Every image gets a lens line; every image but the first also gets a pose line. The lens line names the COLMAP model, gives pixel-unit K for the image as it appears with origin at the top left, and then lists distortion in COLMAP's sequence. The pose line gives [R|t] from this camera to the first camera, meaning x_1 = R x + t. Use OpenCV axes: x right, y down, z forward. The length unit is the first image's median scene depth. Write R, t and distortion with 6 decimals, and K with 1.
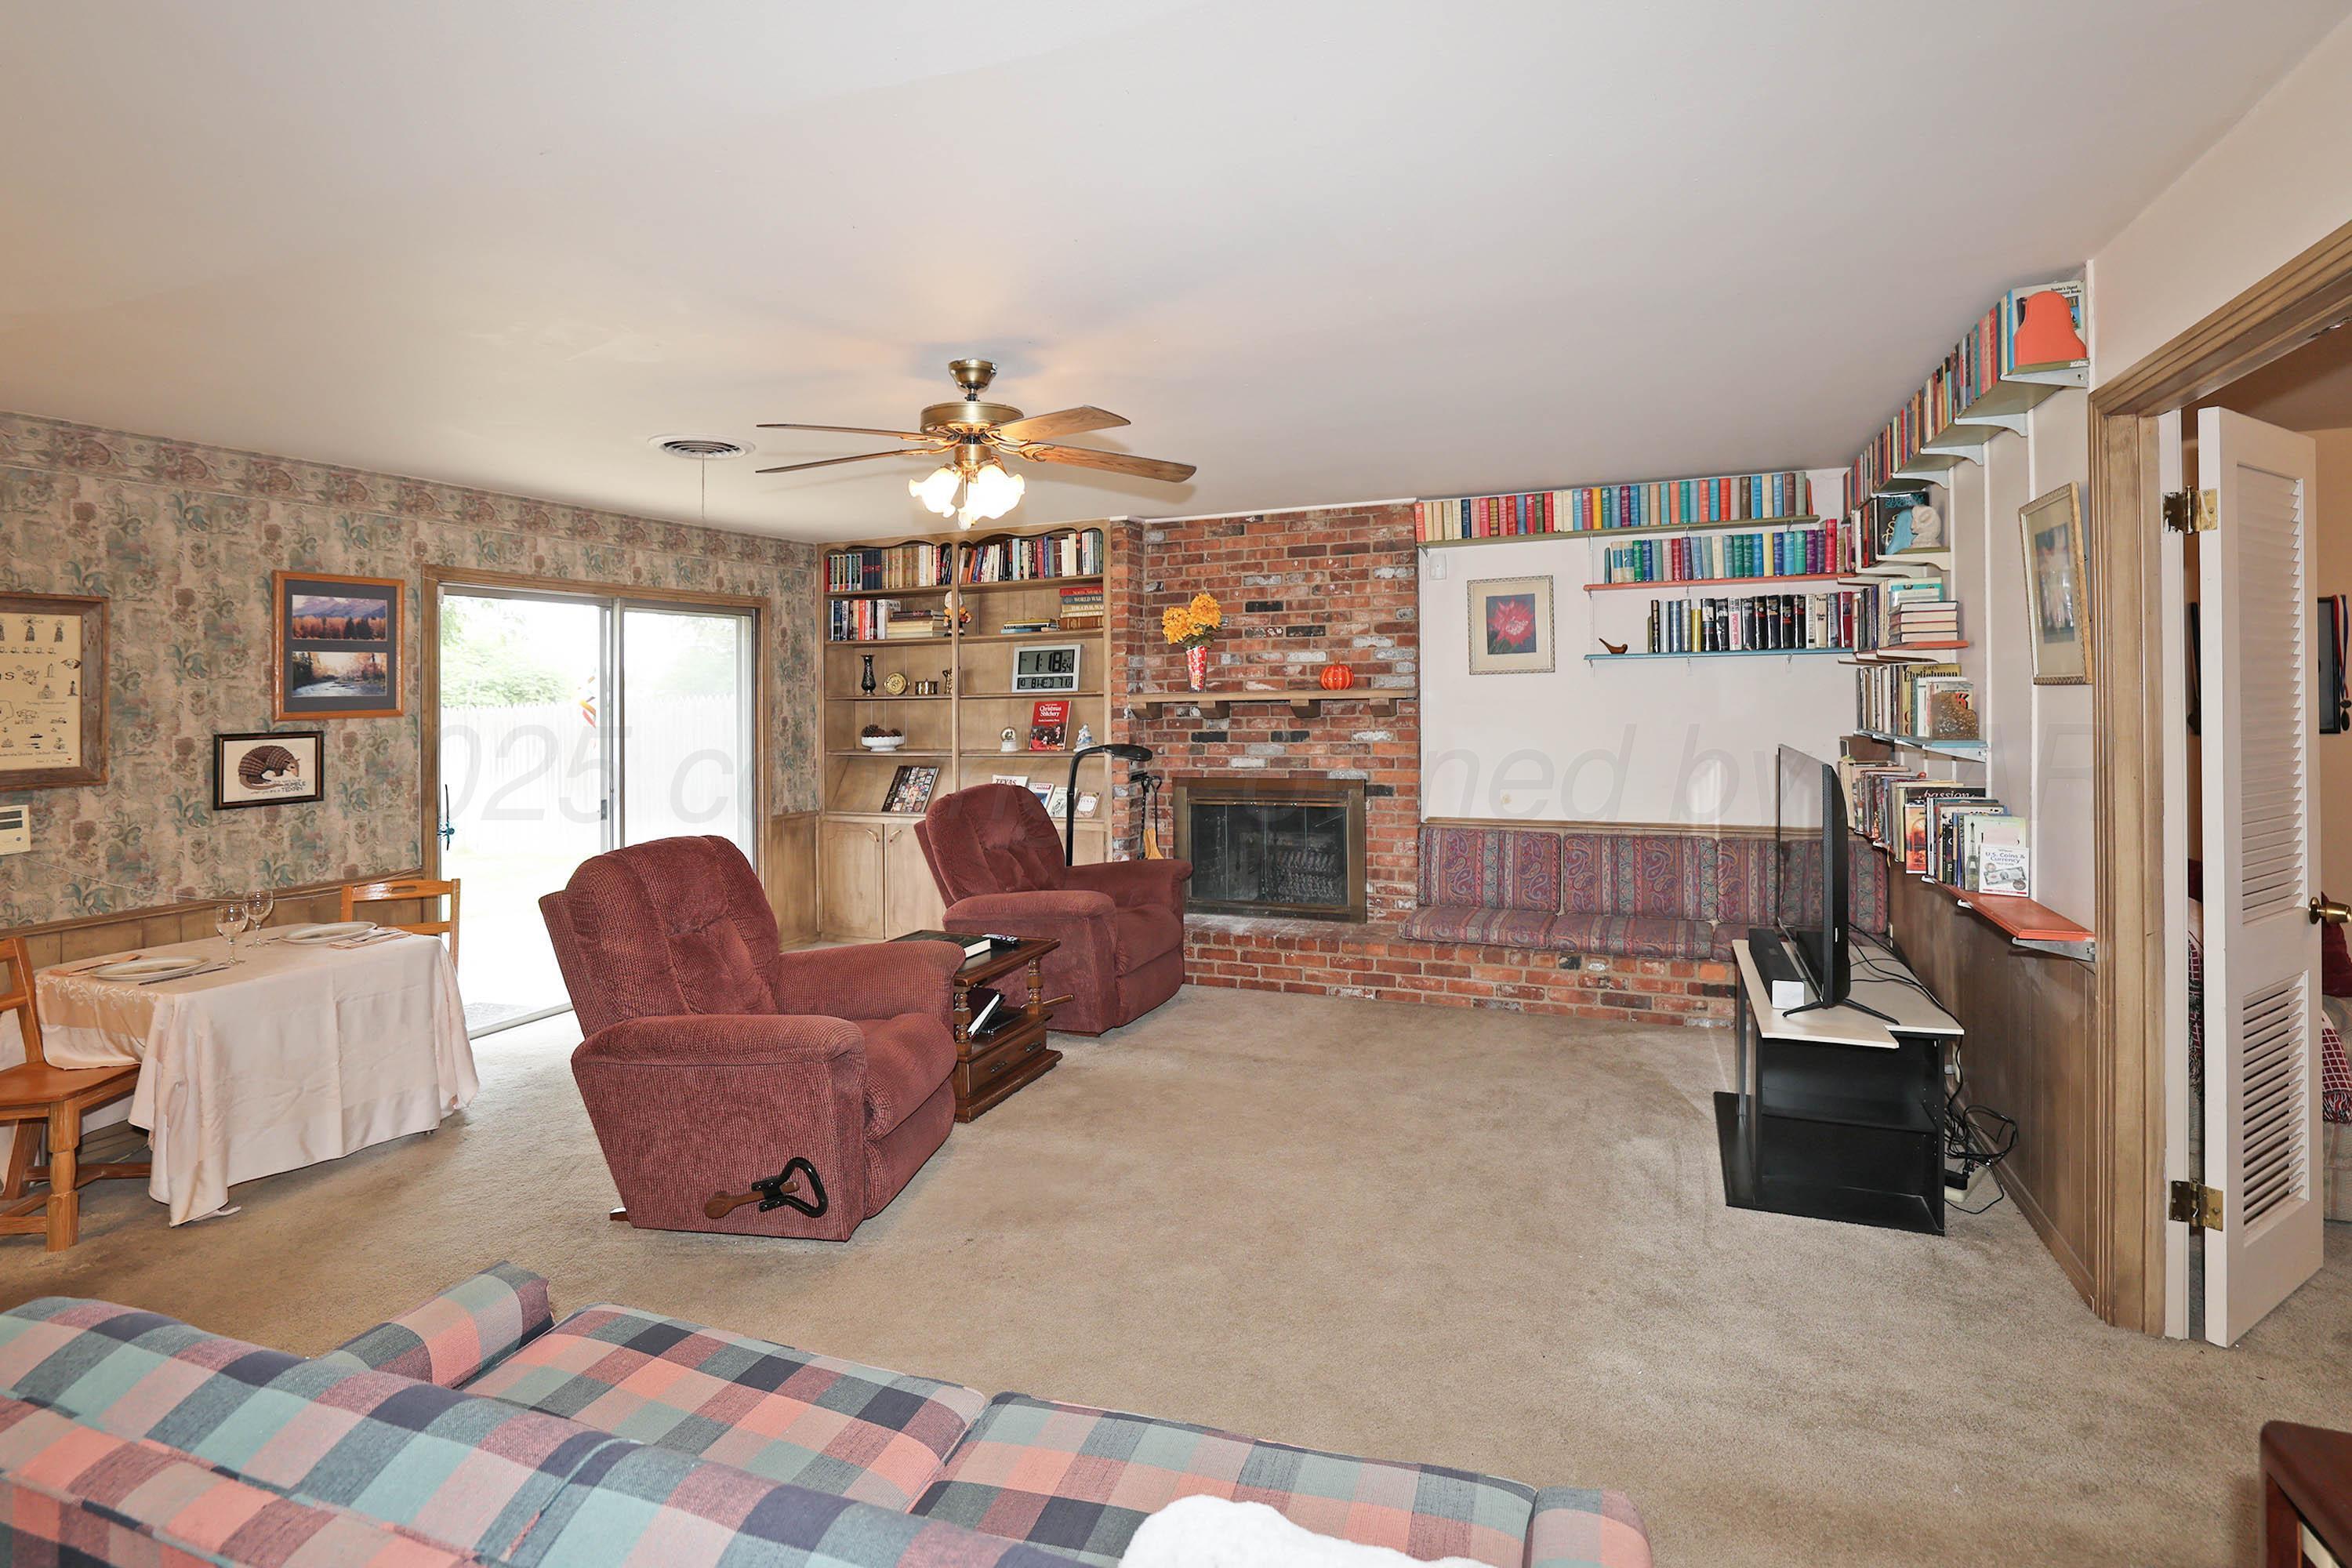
lens RADIAL K [[1039.2, 0, 1194.8], [0, 1039.2, 672.0], [0, 0, 1]] dist [-0.029216, 0.002708]
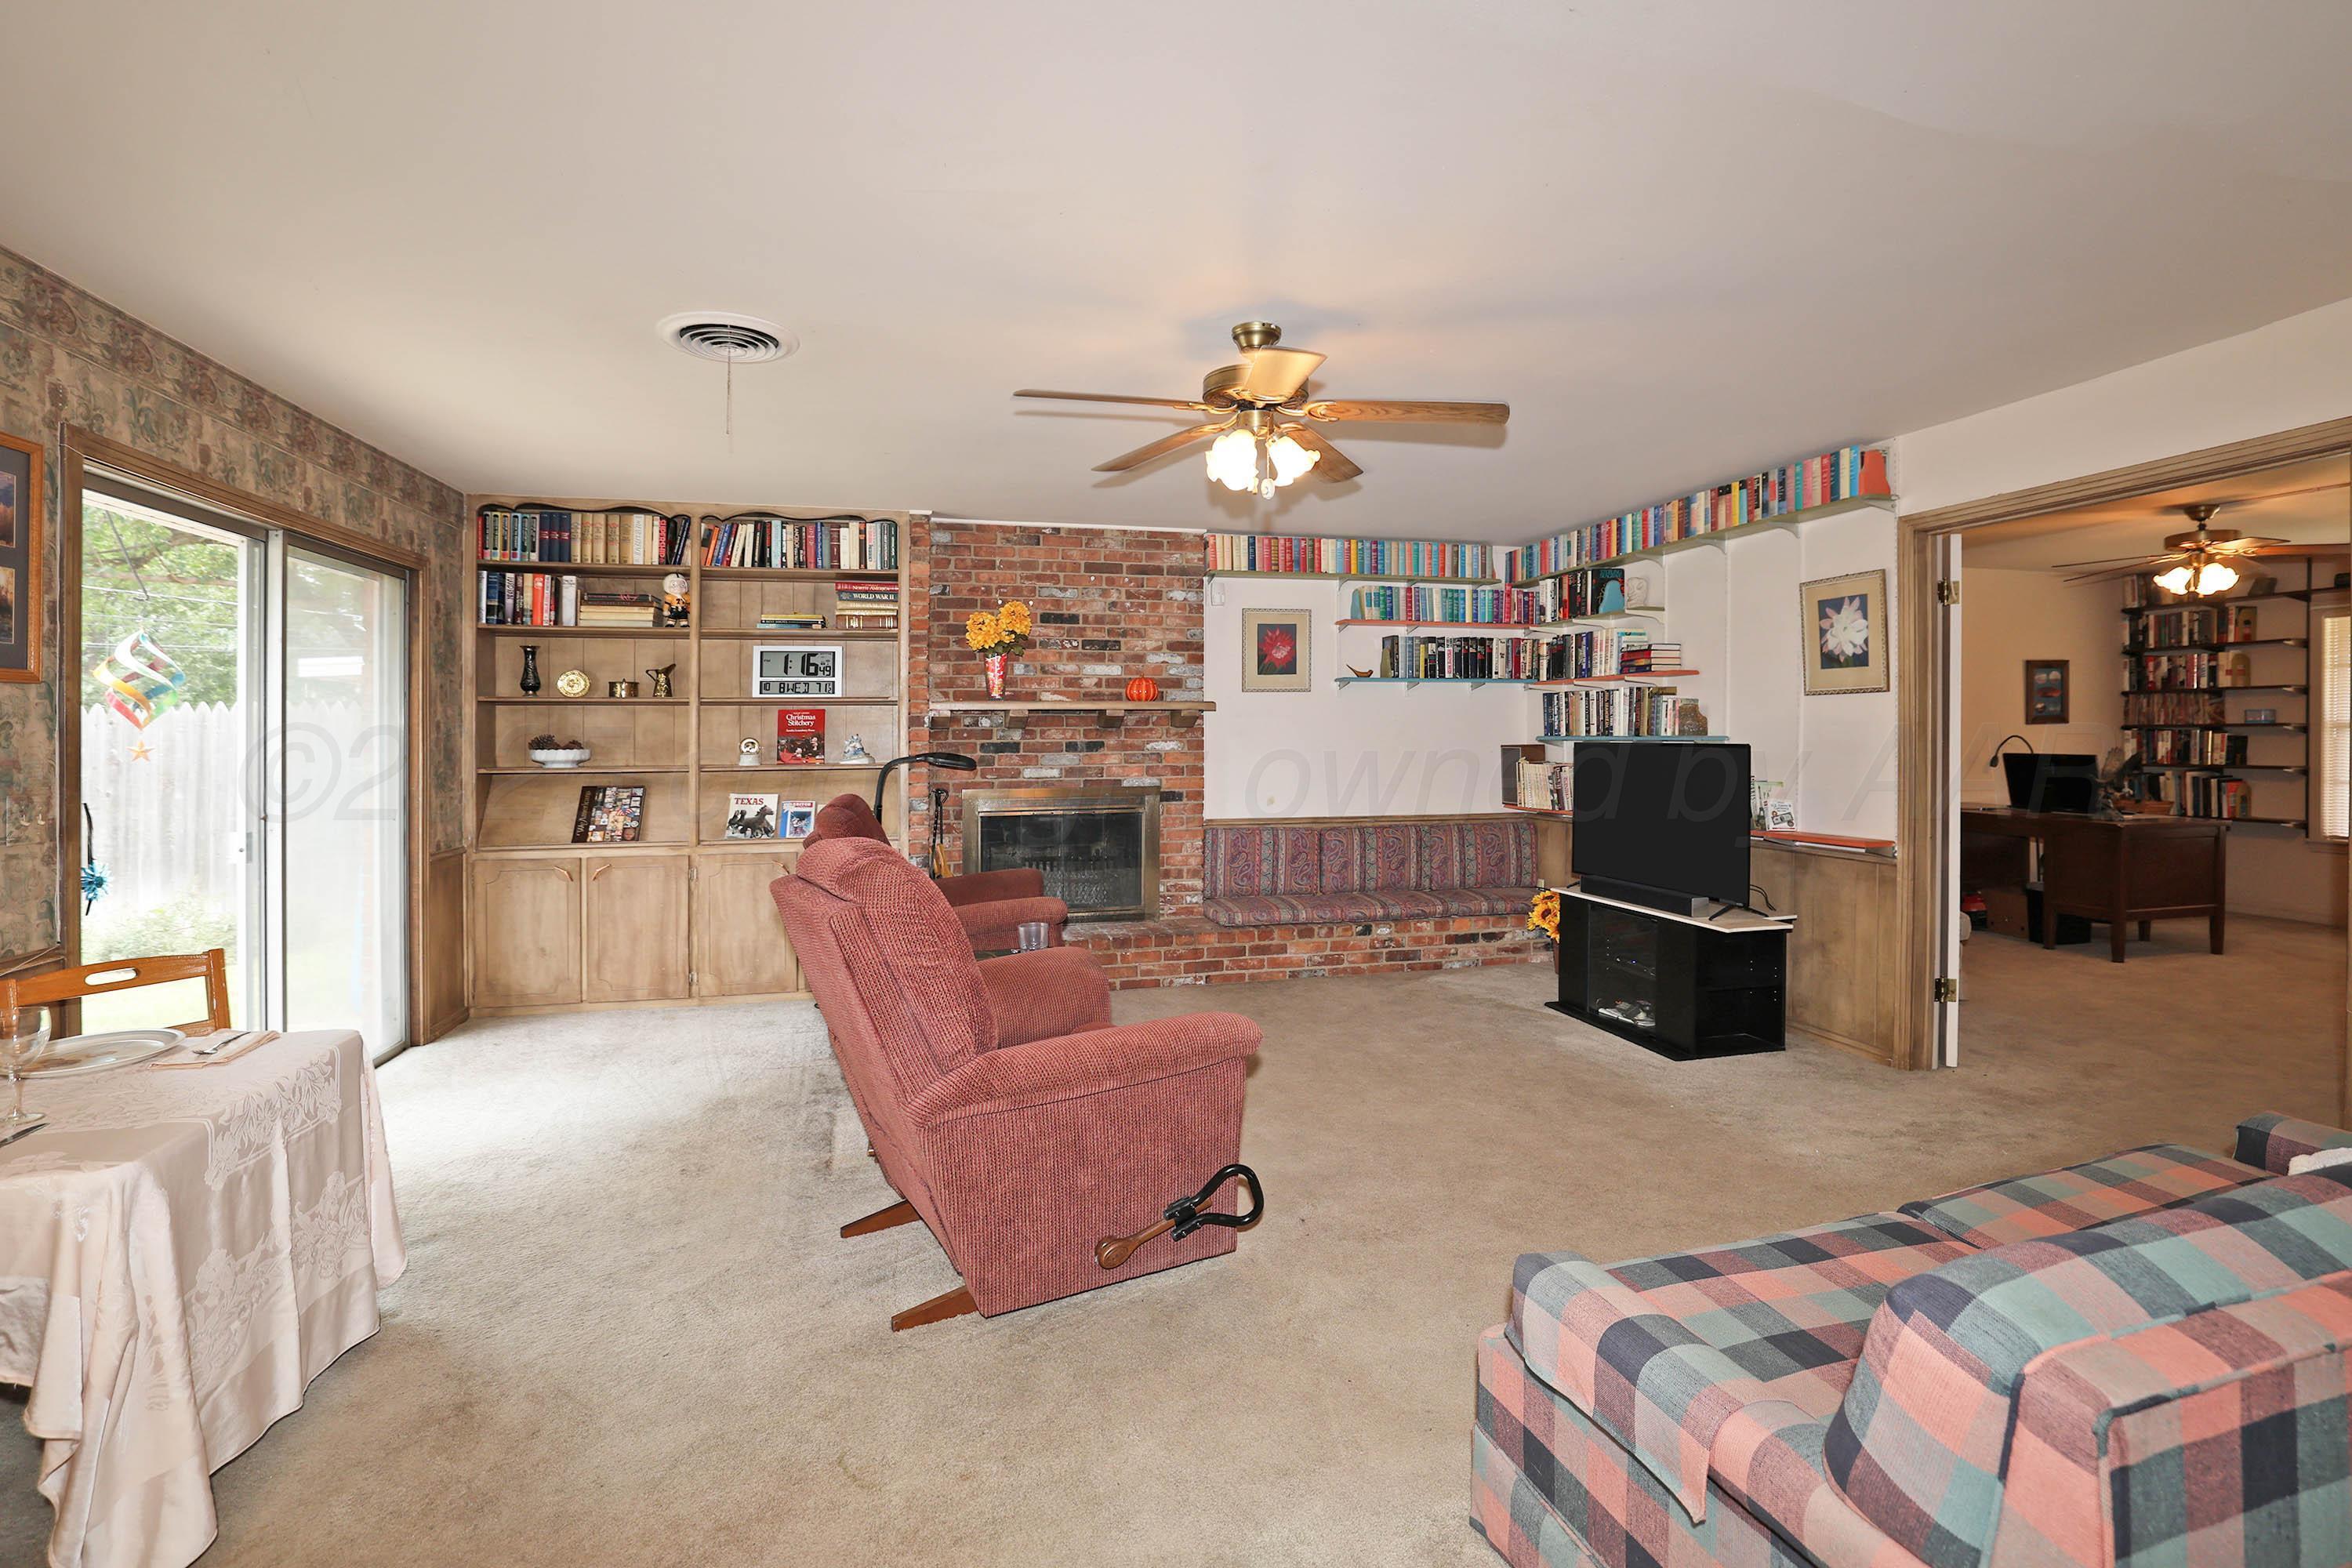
lens RADIAL K [[1020.7, 0, 1106.3], [0, 1020.7, 729.1], [0, 0, 1]] dist [-0.030251, 0.004795]
pose [[0.827221, 0.018004, 0.561589, -0.481365], [-0.022687, 0.999742, 0.001367, 0.044819], [-0.561419, -0.013872, 0.827416, 0.161798]]
